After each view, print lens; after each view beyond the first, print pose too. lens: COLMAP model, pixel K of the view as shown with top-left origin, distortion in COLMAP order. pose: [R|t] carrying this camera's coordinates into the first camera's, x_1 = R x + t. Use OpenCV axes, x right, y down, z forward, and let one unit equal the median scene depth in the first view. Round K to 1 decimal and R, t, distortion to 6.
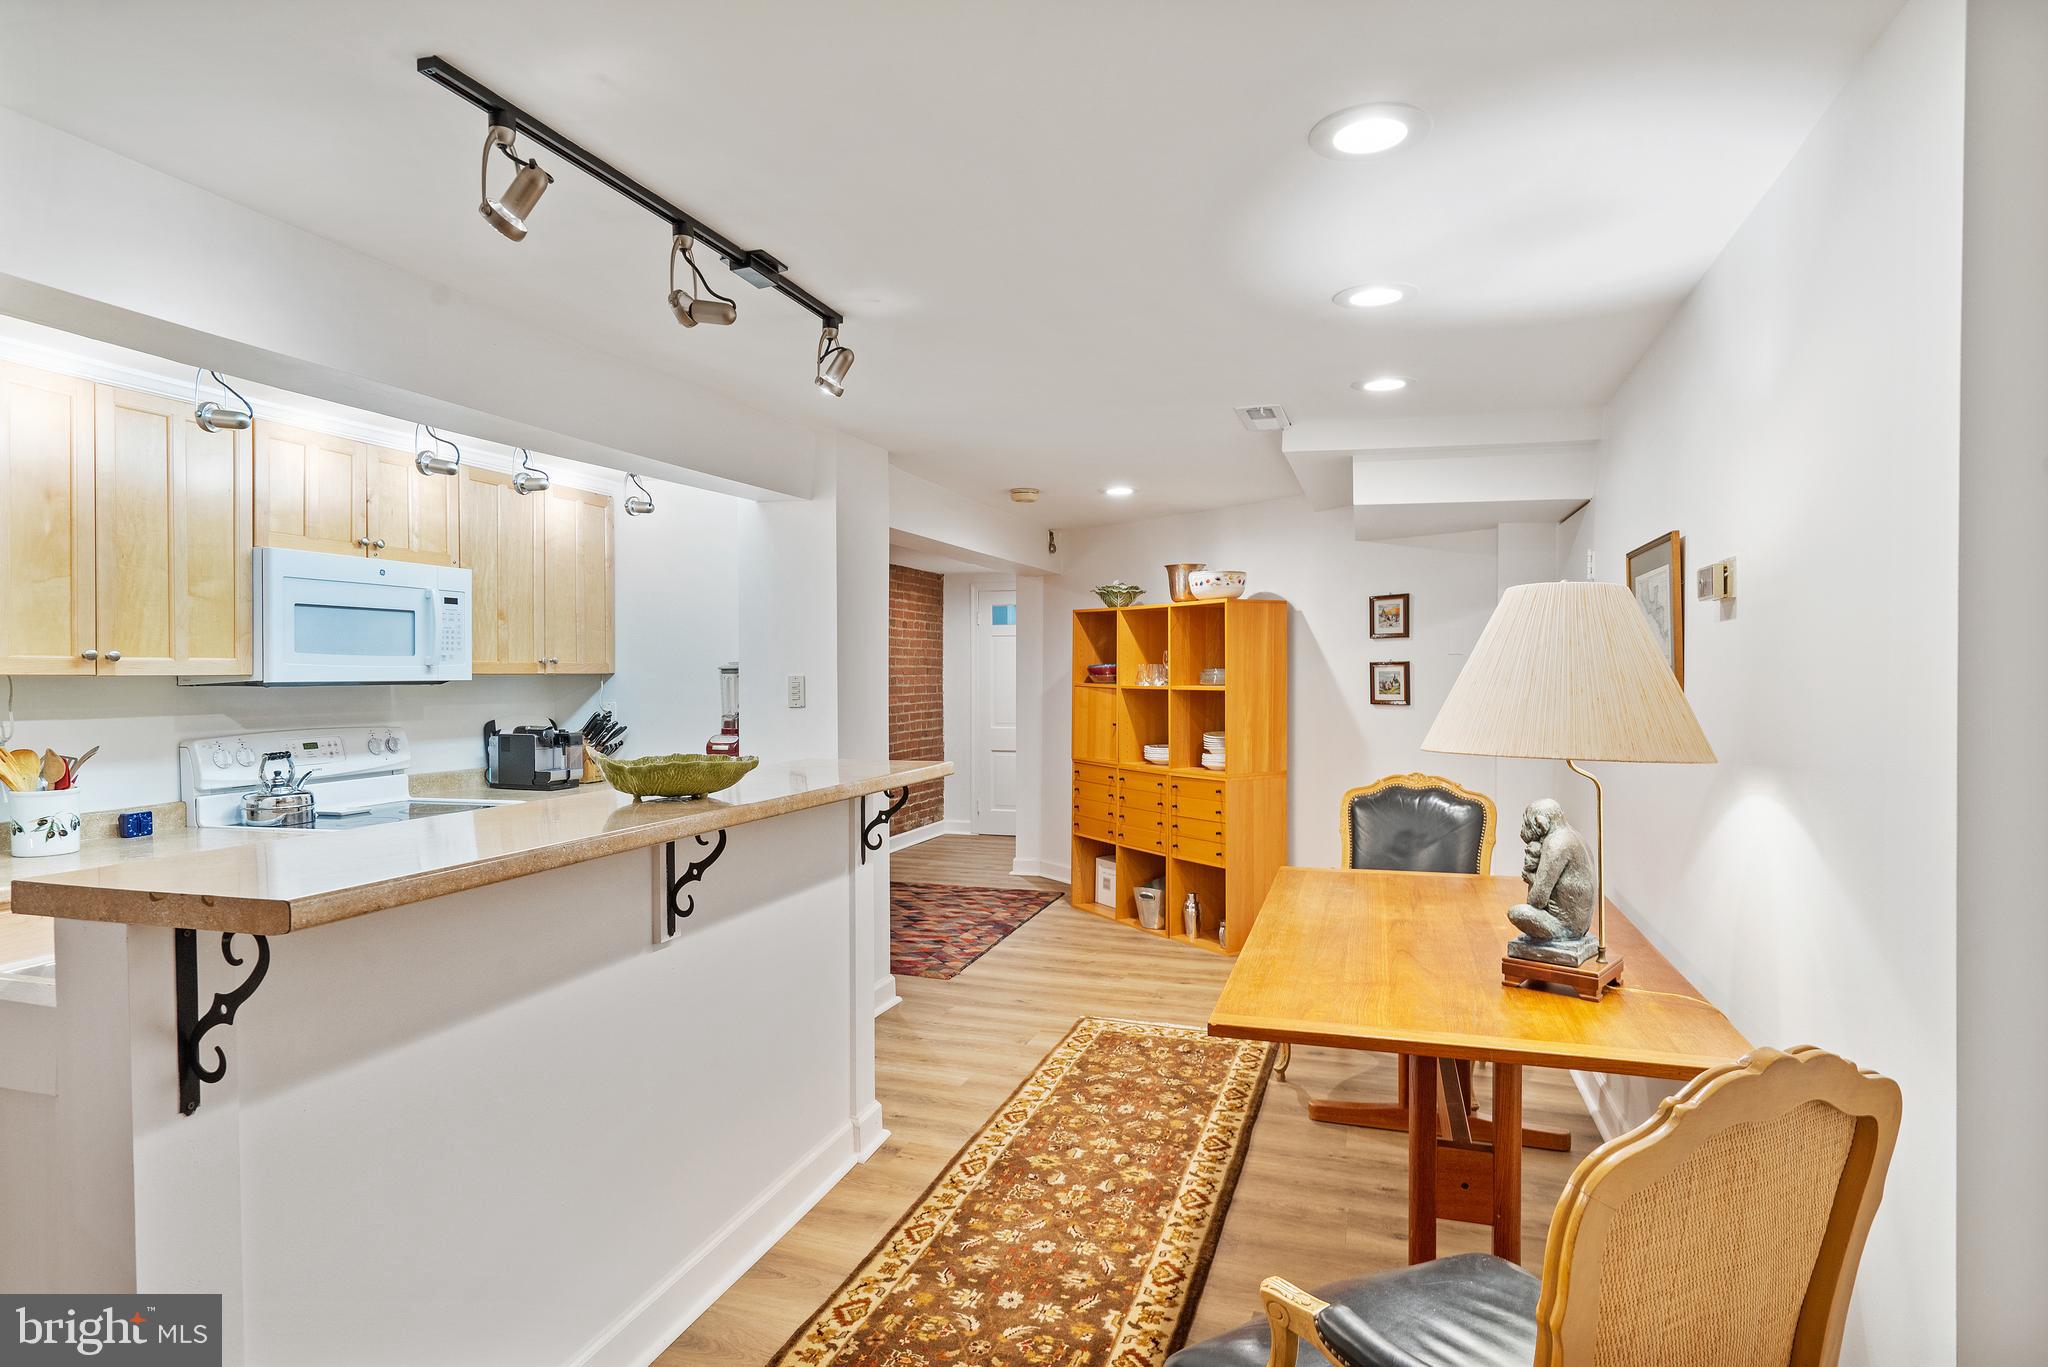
lens RADIAL K [[1095.3, 0, 1014.8], [0, 1095.3, 684.6], [0, 0, 1]] dist [0.006123, 0.001562]
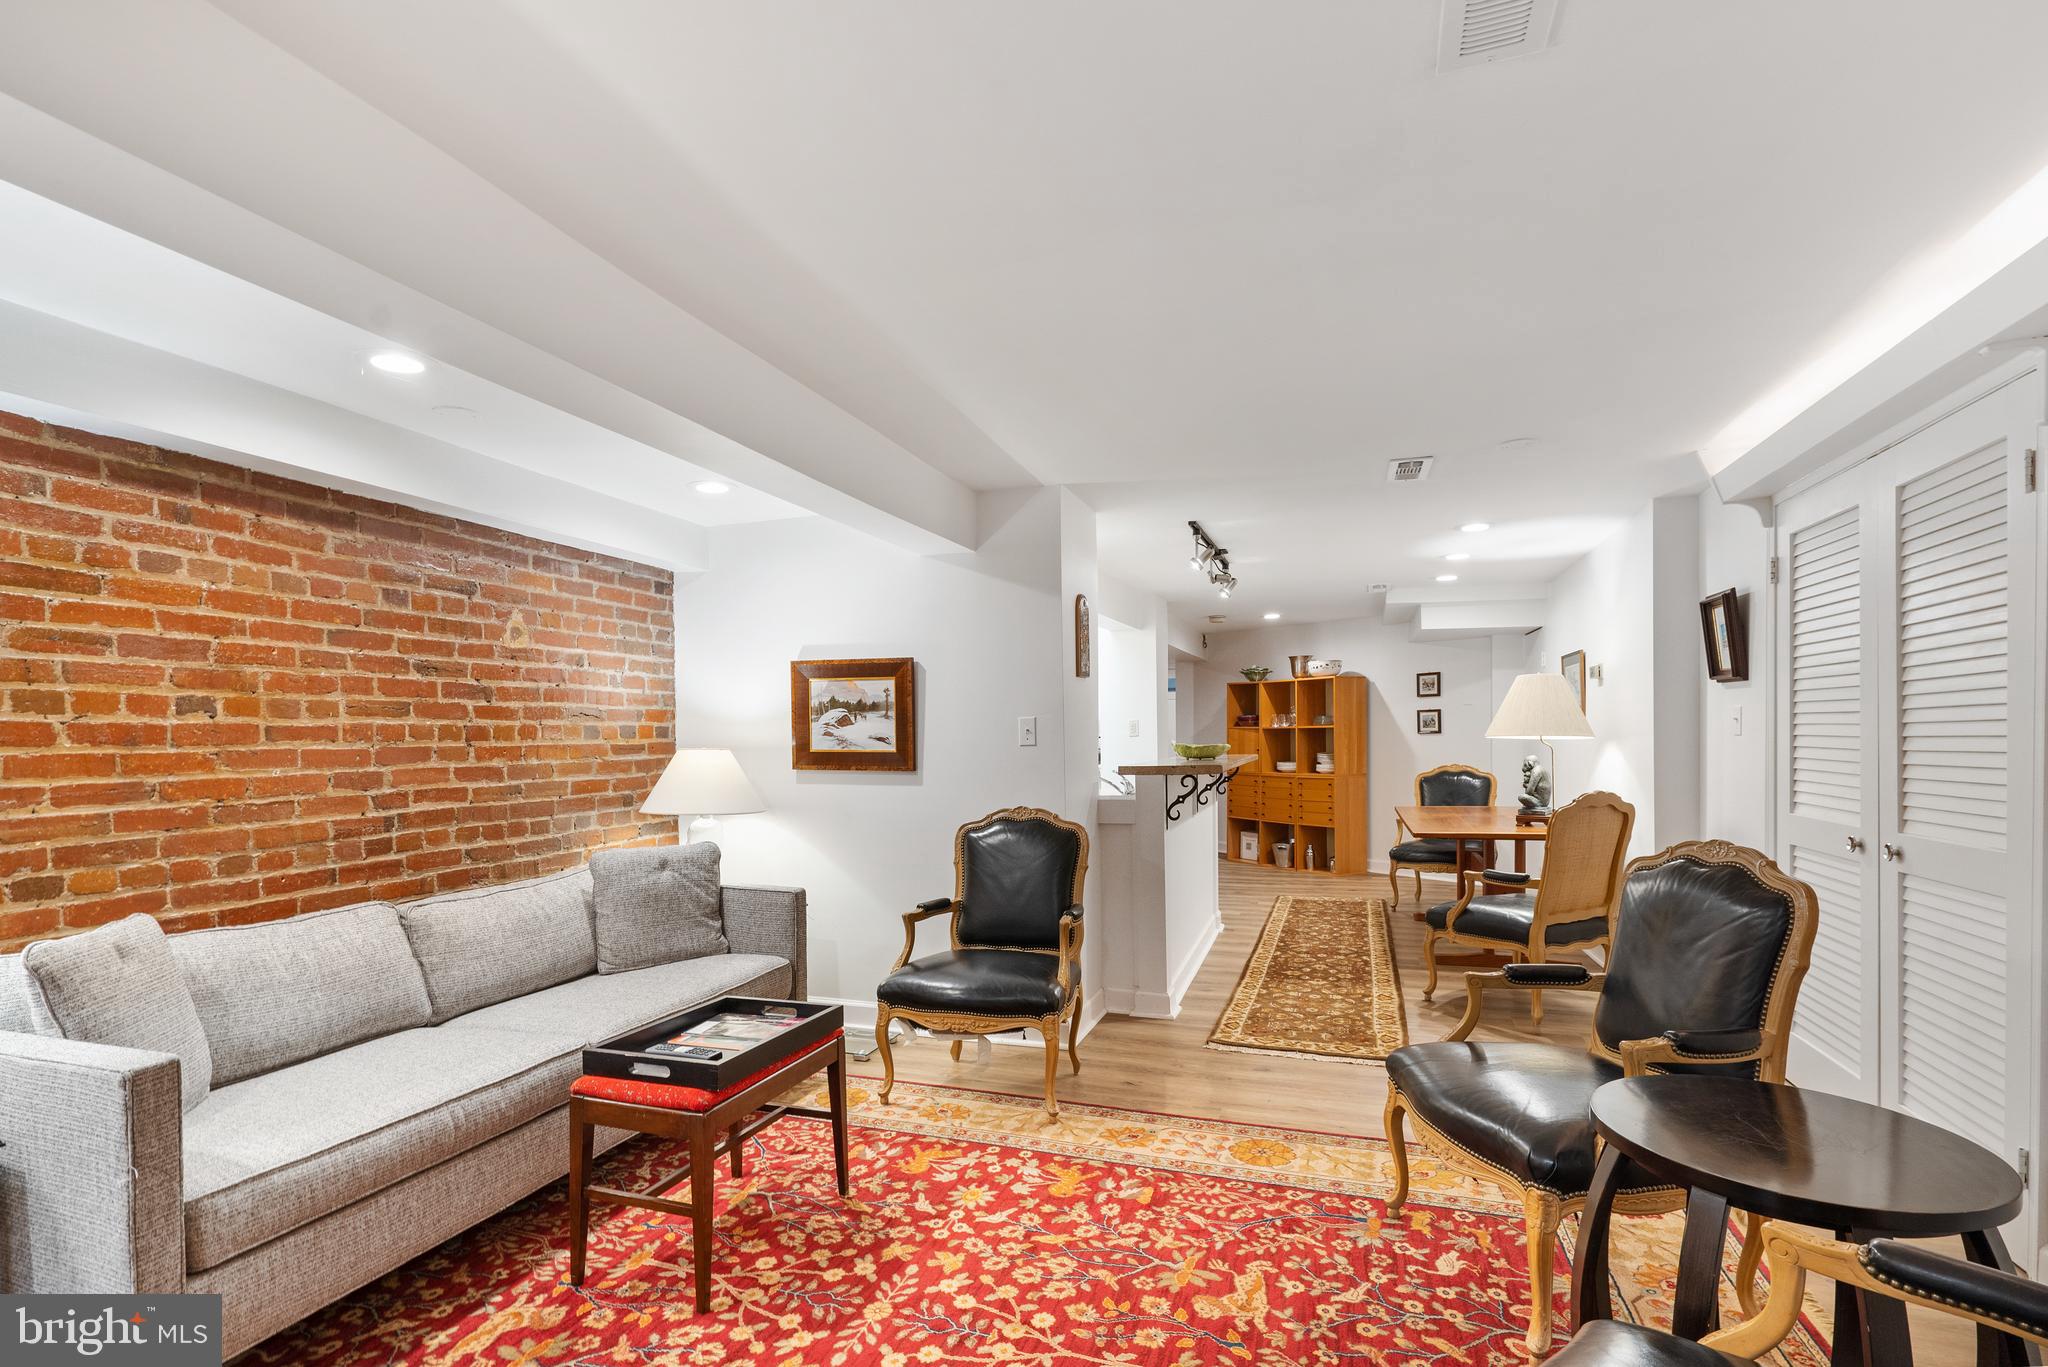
lens RADIAL K [[942.3, 0, 1014.3], [0, 942.3, 758.8], [0, 0, 1]] dist [-0.001346, 0.000121]
pose [[0.999824, -0.014248, -0.012179, -0.482669], [0.014425, 0.999790, 0.014559, 0.040727], [0.011969, -0.014732, 0.999820, -0.842709]]
